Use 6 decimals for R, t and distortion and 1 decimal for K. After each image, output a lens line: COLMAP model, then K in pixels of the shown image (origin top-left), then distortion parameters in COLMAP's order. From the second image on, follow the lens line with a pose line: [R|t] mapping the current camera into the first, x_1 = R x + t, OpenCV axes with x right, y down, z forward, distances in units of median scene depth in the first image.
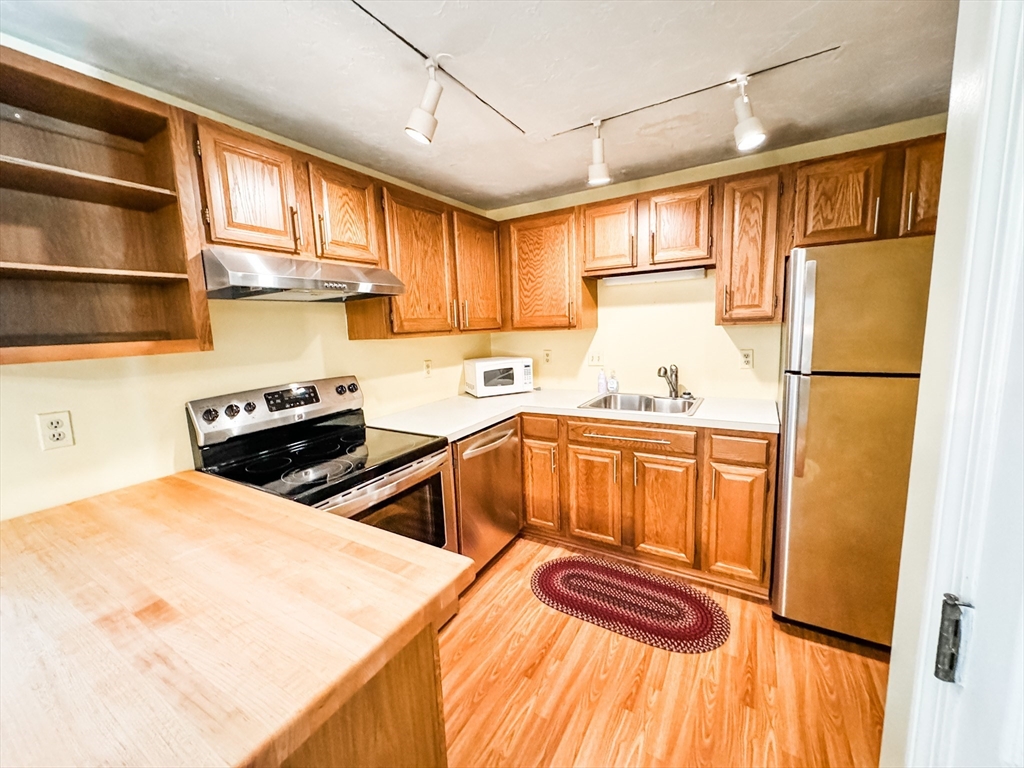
lens RADIAL K [[409.2, 0, 515.6], [0, 409.2, 381.0], [0, 0, 1]] dist [-0.002682, 0.000460]
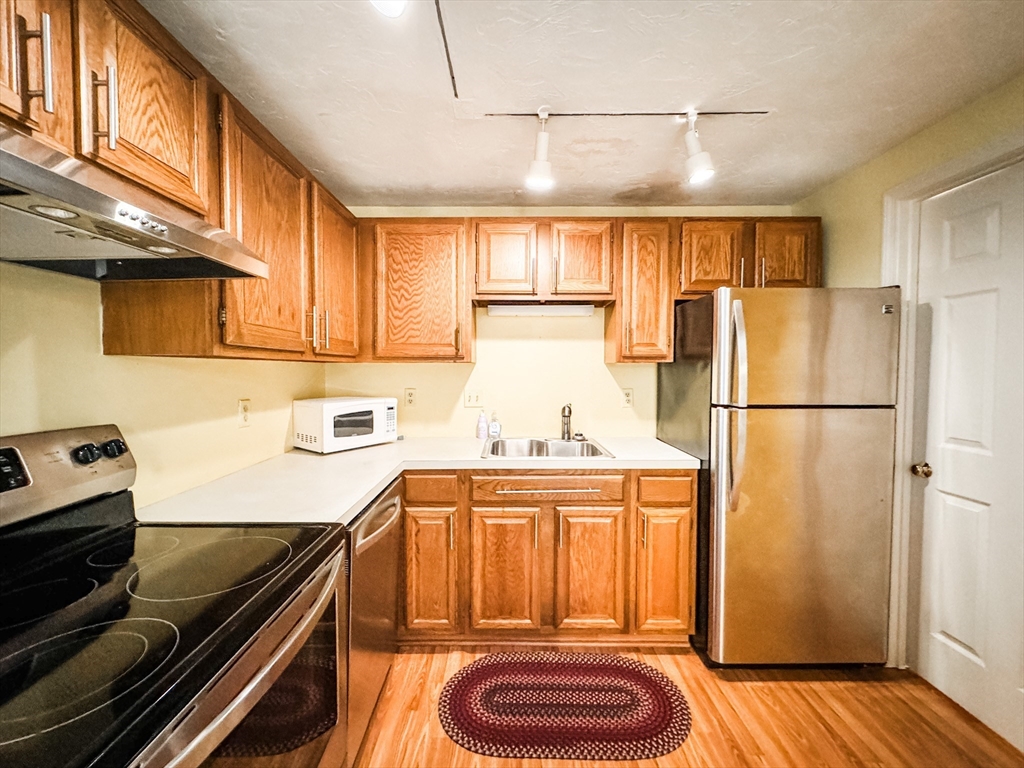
lens RADIAL K [[409.2, 0, 508.1], [0, 409.2, 381.1], [0, 0, 1]] dist [-0.002682, 0.000460]
pose [[0.857113, 0.025125, 0.514515, -0.241466], [0.036773, 0.993277, -0.109763, 0.006752], [-0.513814, 0.112999, 0.850427, 0.318036]]
